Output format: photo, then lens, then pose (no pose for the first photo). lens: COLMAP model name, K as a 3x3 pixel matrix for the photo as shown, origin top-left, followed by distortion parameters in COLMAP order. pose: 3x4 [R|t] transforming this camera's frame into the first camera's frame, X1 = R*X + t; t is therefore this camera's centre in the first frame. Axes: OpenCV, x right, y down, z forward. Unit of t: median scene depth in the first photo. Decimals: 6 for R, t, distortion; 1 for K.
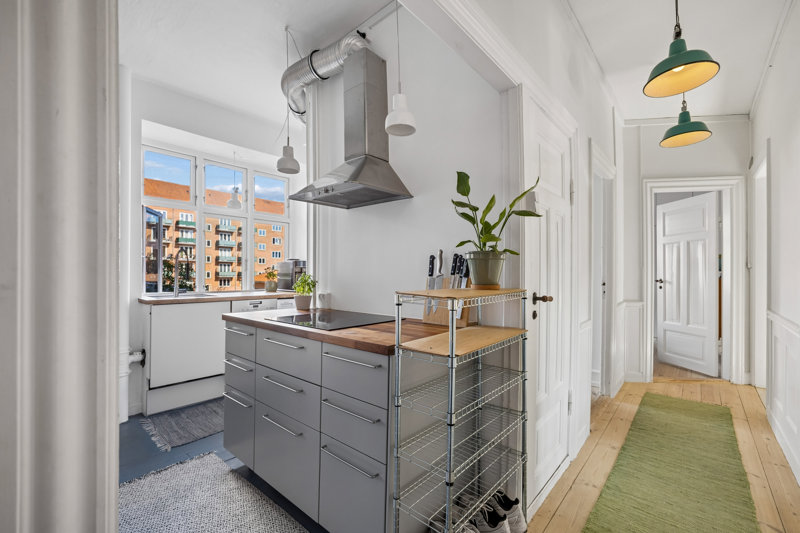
lens RADIAL K [[340.9, 0, 419.7], [0, 340.9, 271.6], [0, 0, 1]] dist [0.001752, 0.000074]
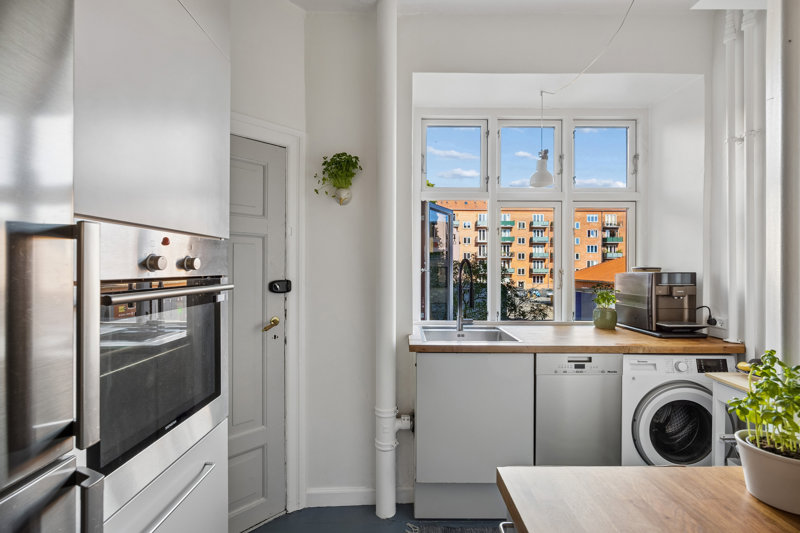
lens RADIAL K [[367.1, 0, 401.2], [0, 367.1, 267.0], [0, 0, 1]] dist [-0.004771, -0.000338]
pose [[0.639856, -0.002695, -0.768490, -0.186411], [0.001133, 0.999996, -0.002563, -0.038235], [0.768494, 0.000769, 0.639857, 0.359472]]
